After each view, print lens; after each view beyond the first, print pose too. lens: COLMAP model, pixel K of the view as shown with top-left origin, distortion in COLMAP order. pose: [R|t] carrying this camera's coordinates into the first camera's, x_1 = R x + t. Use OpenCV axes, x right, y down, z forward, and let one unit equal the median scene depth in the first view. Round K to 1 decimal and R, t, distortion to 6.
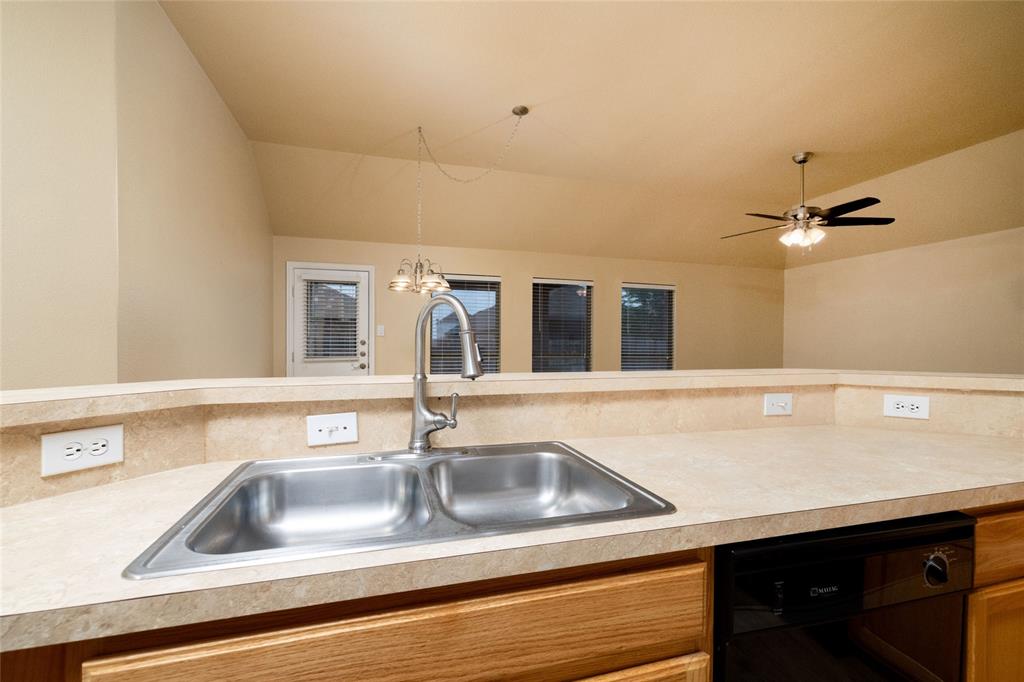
lens RADIAL K [[439.1, 0, 506.6], [0, 439.1, 343.6], [0, 0, 1]] dist [-0.002220, 0.001023]
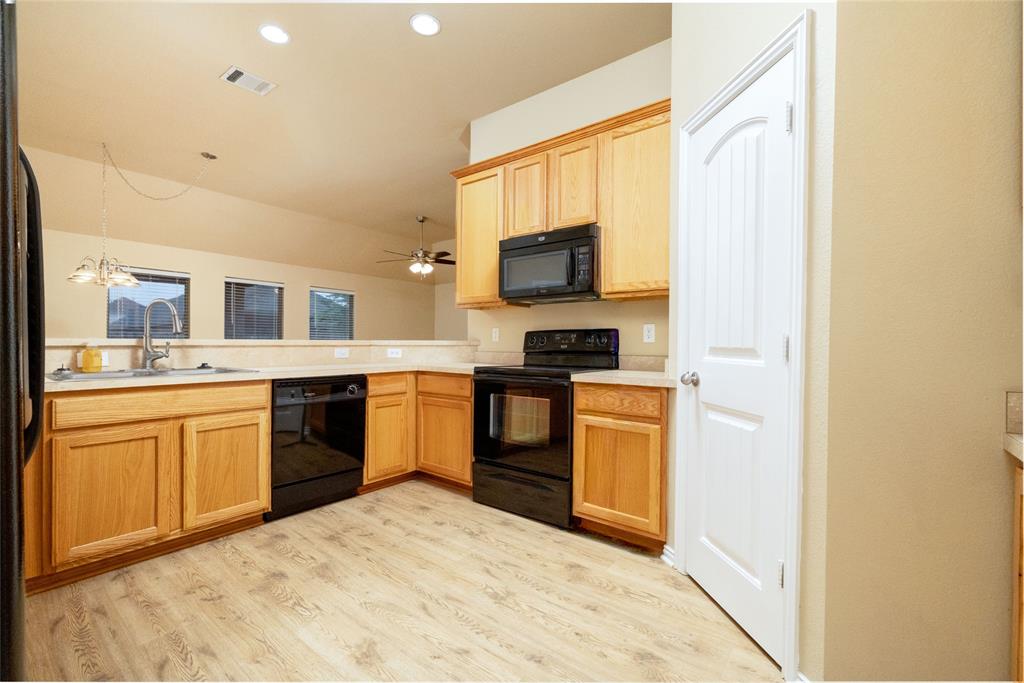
lens RADIAL K [[439.1, 0, 506.6], [0, 439.1, 344.1], [0, 0, 1]] dist [-0.002220, 0.001023]
pose [[0.818463, -0.002391, 0.574554, 0.003740], [0.000160, 0.999992, 0.003933, 0.029676], [-0.574559, -0.003127, 0.818457, -0.494650]]
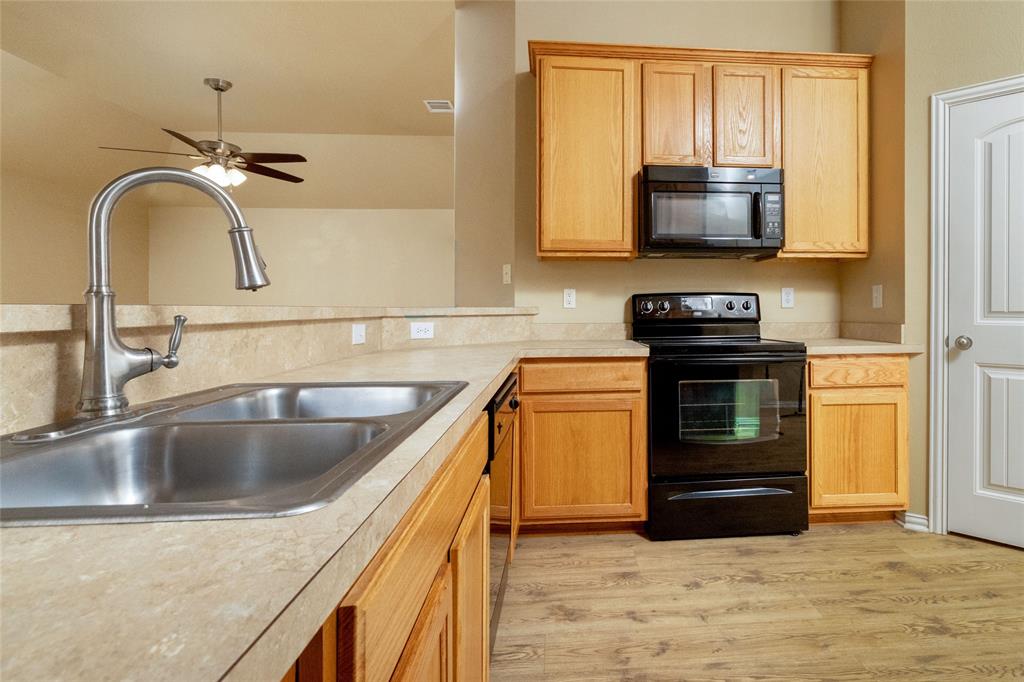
lens RADIAL K [[522.7, 0, 603.7], [0, 522.7, 308.8], [0, 0, 1]] dist [-0.001940, 0.000925]
pose [[0.189223, -0.004062, 0.981926, -0.206510], [0.007808, 0.999966, 0.002632, 0.027225], [-0.981903, 0.007169, 0.189248, 0.049760]]
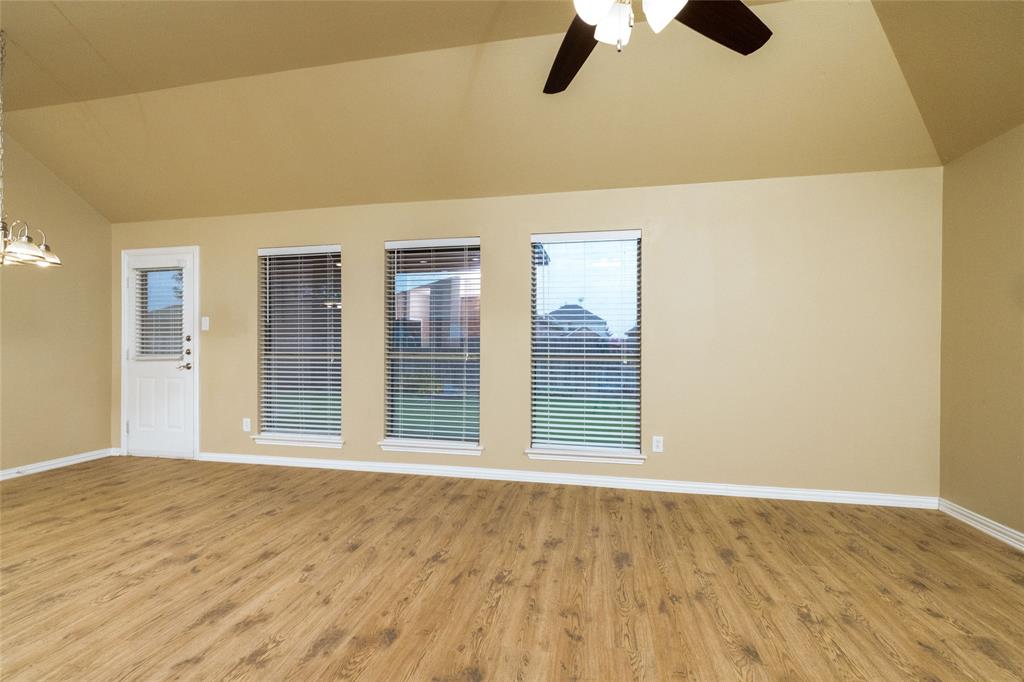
lens RADIAL K [[439.1, 0, 506.6], [0, 439.1, 343.6], [0, 0, 1]] dist [-0.002220, 0.001023]
pose [[0.883525, -0.005401, -0.468353, 0.740317], [0.003596, 0.999982, -0.004748, 0.017041], [0.468370, 0.002511, 0.883529, 0.661438]]
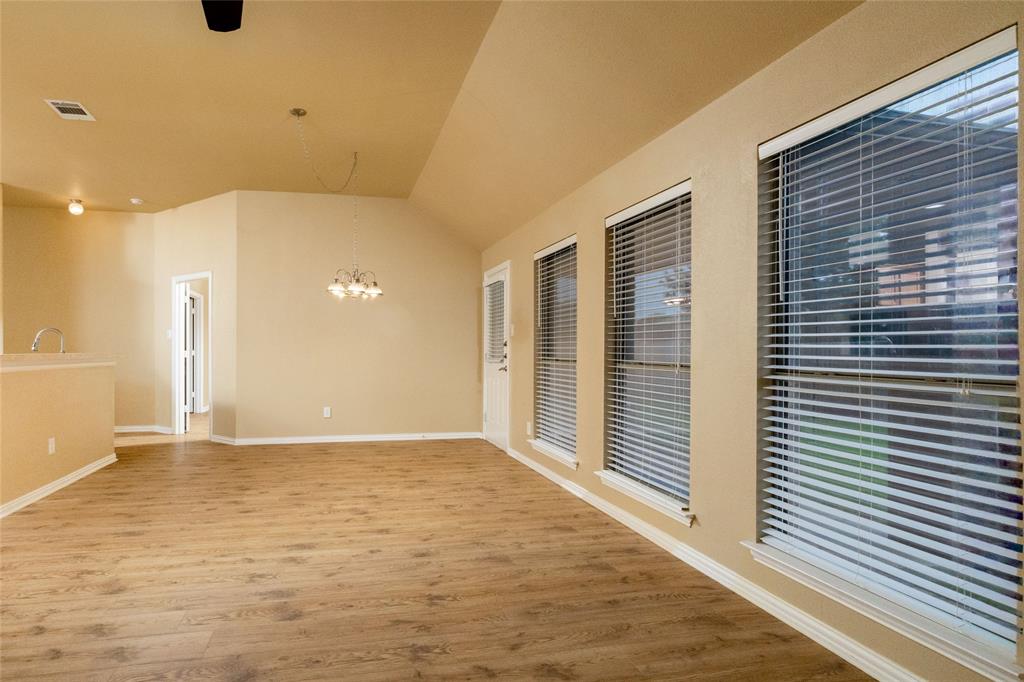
lens RADIAL K [[512.5, 0, 429.7], [0, 512.5, 334.3], [0, 0, 1]] dist [-0.001086, 0.000115]
pose [[-0.097623, -0.033580, -0.994657, 0.958732], [-0.004979, 0.999435, -0.033253, 0.018689], [0.995211, 0.001706, -0.097735, 1.152911]]
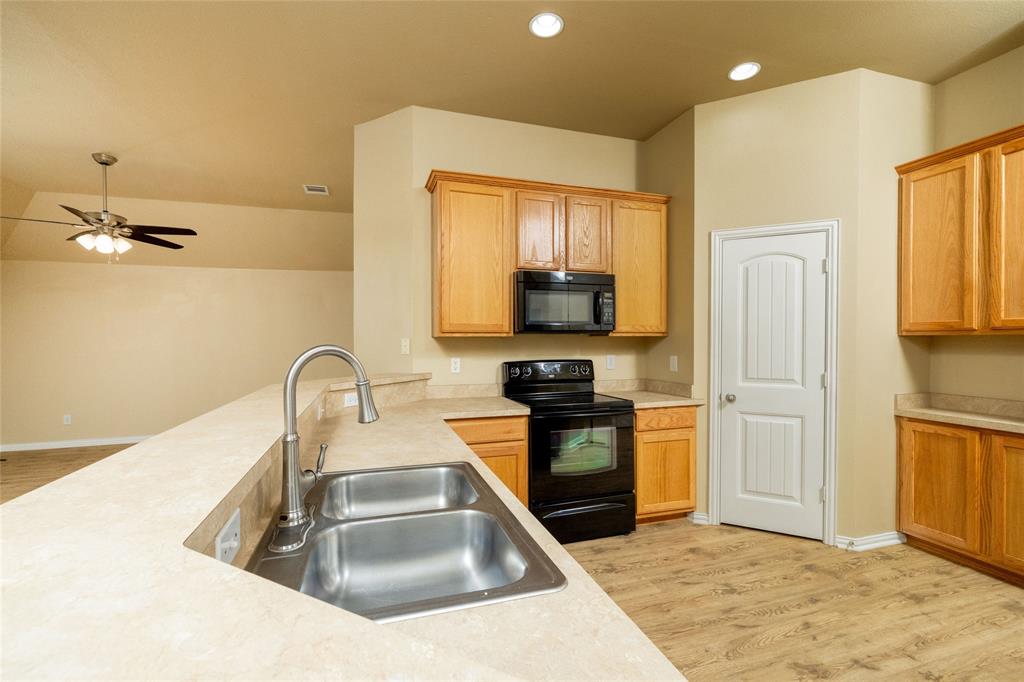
lens RADIAL K [[439.1, 0, 506.6], [0, 439.1, 343.6], [0, 0, 1]] dist [-0.002220, 0.001023]
pose [[-0.021477, -0.011224, 0.999706, -0.289096], [0.006874, 0.999912, 0.011374, -0.032053], [-0.999746, 0.007116, -0.021398, 0.157496]]
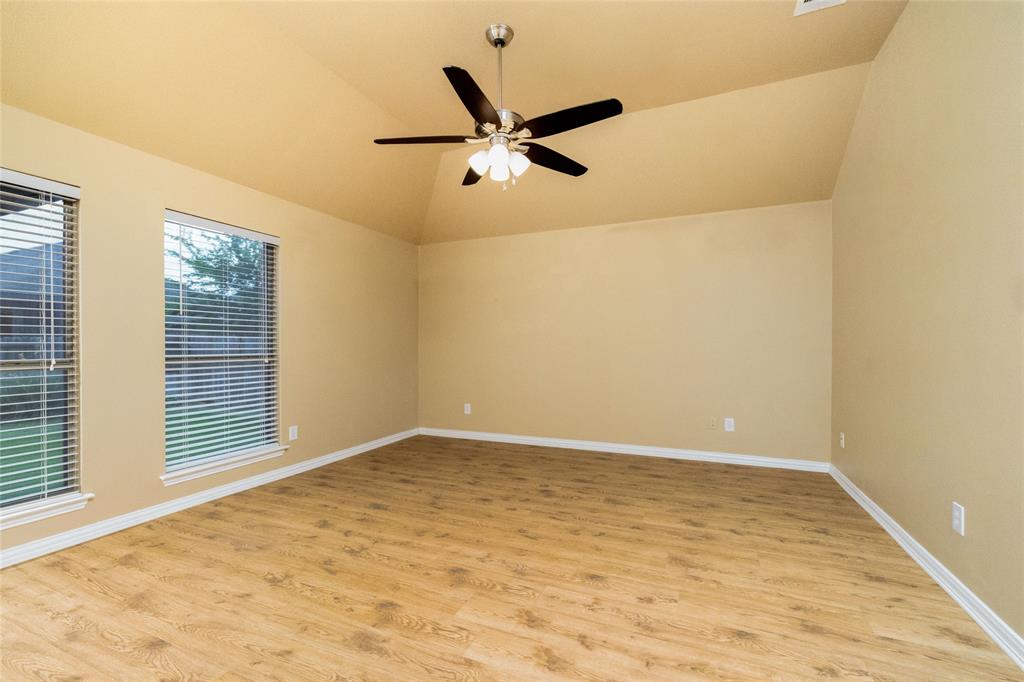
lens RADIAL K [[439.1, 0, 506.6], [0, 439.1, 343.6], [0, 0, 1]] dist [-0.002220, 0.001023]
pose [[0.642070, -0.009276, 0.766590, 0.193022], [0.008532, 0.999951, 0.004953, 0.013833], [-0.766599, 0.003361, 0.642118, 0.585559]]
